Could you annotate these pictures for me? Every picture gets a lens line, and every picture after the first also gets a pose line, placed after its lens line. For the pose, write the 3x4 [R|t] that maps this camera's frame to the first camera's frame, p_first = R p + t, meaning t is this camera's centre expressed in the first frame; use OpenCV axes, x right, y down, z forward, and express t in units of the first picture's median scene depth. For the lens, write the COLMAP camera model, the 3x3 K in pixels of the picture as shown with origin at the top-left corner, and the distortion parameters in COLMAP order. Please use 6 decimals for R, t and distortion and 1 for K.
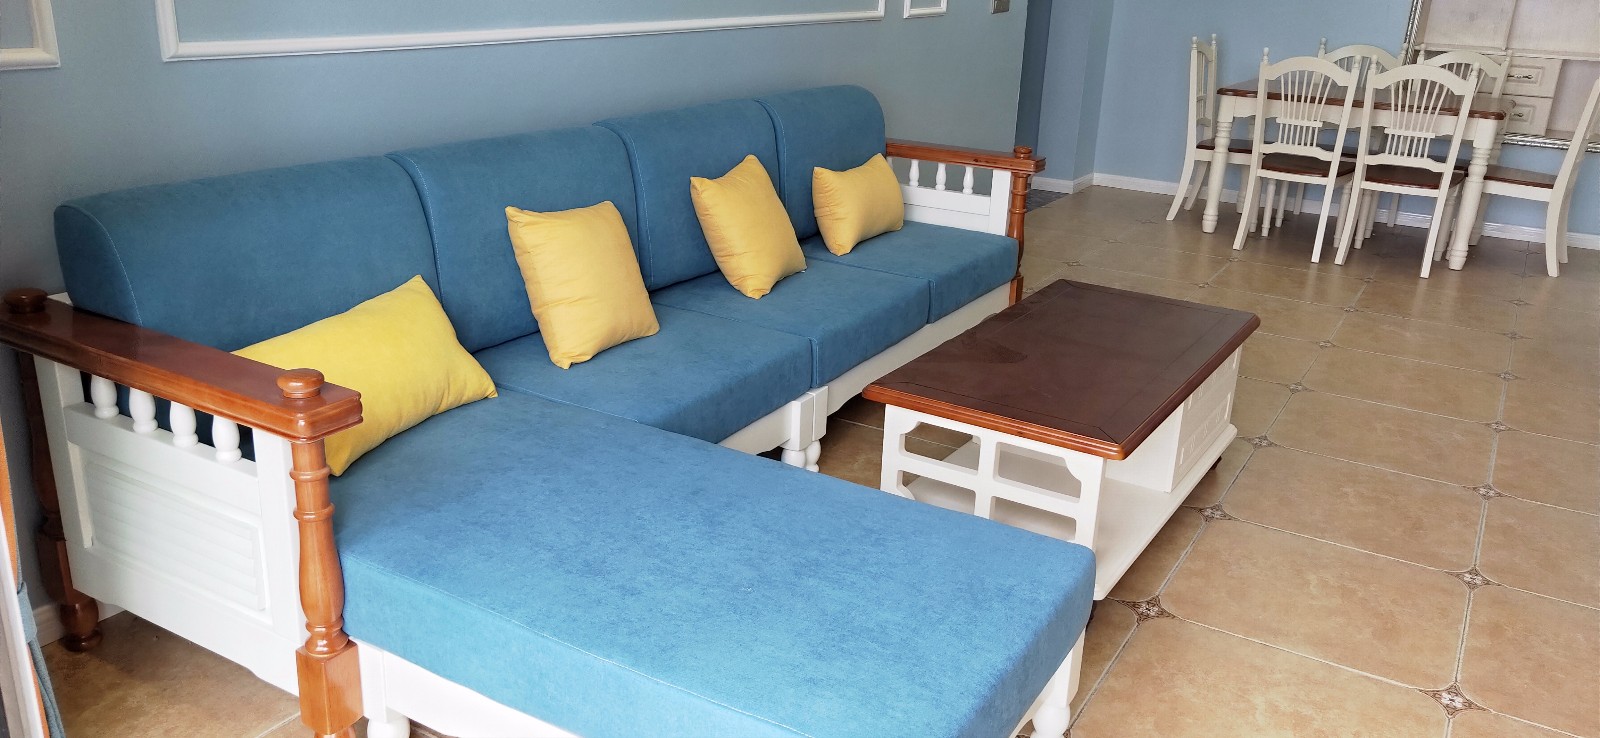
lens RADIAL K [[1216.3, 0, 798.5], [0, 1216.3, 365.2], [0, 0, 1]] dist [0.030452, 0.009550]
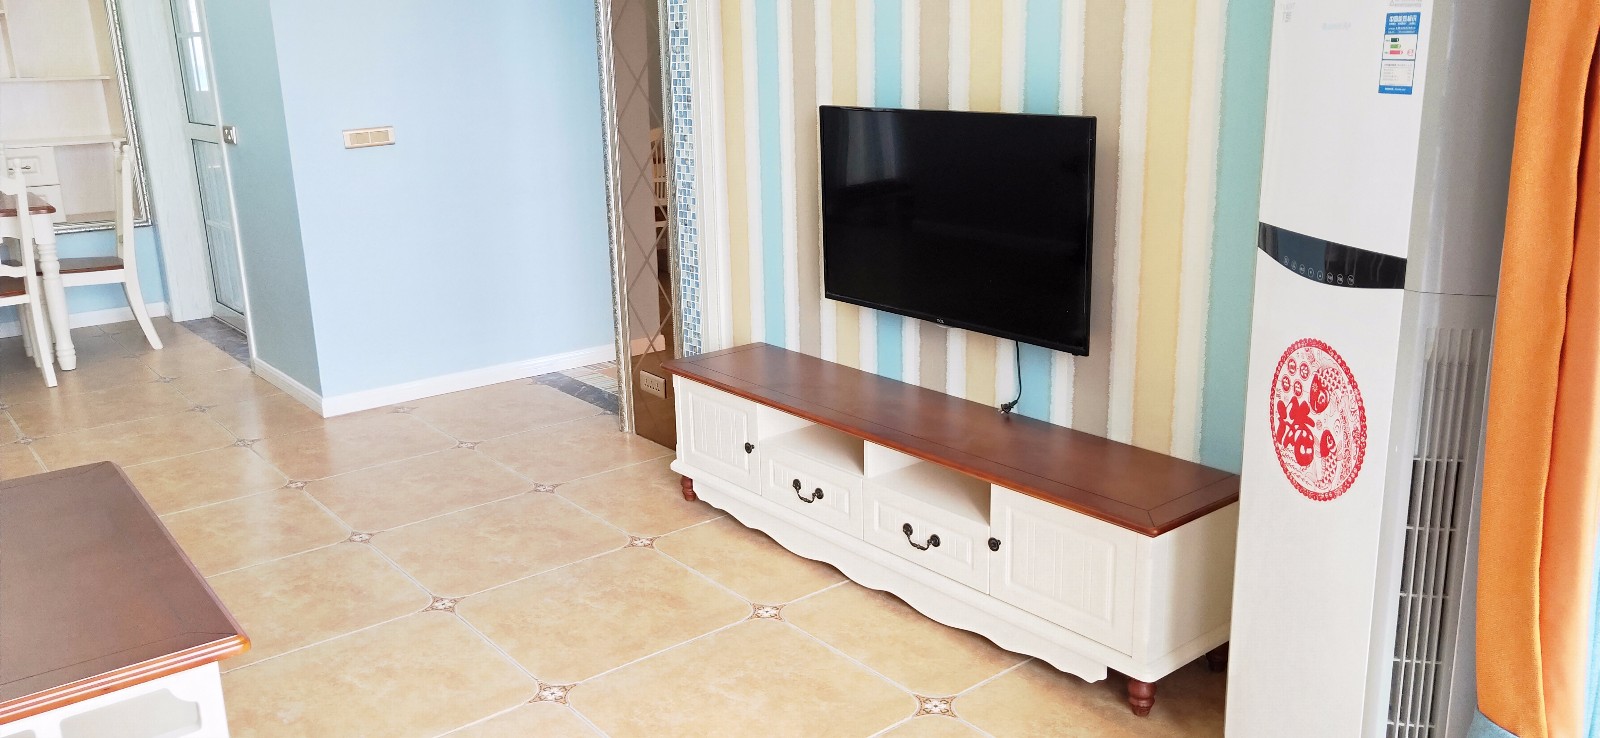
lens RADIAL K [[1216.3, 0, 798.5], [0, 1216.3, 365.2], [0, 0, 1]] dist [0.030452, 0.009550]
pose [[0.333348, -0.283296, 0.899235, -0.227343], [0.338085, 0.926273, 0.166485, -0.084274], [-0.880101, 0.248521, 0.404549, 0.199050]]
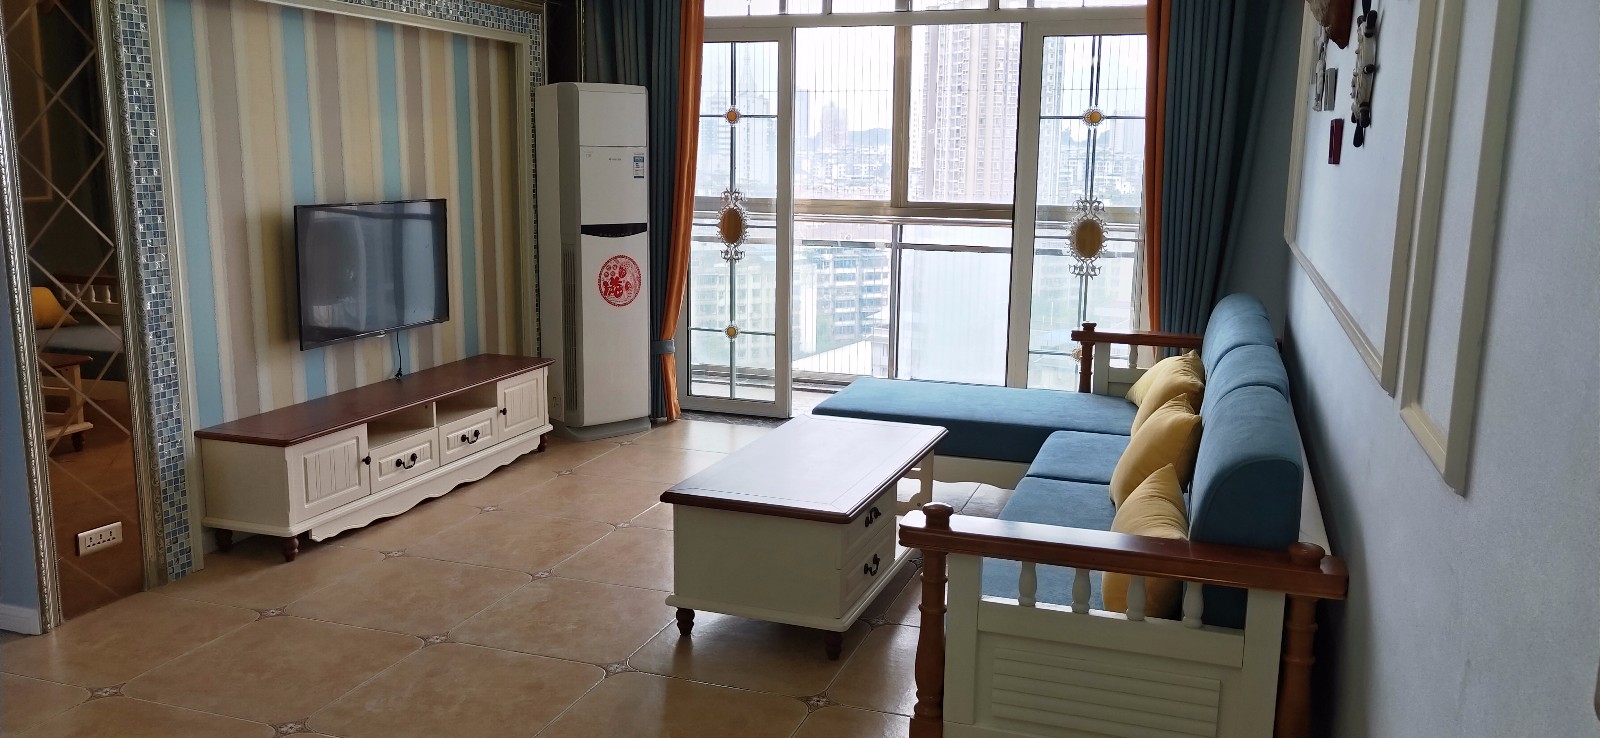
lens RADIAL K [[1216.3, 0, 798.5], [0, 1216.3, 365.2], [0, 0, 1]] dist [0.030452, 0.009550]
pose [[-0.976783, -0.013656, -0.213796, 0.486863], [-0.115675, 0.873604, 0.472690, -0.656100], [0.180318, 0.486446, -0.854901, 1.871620]]
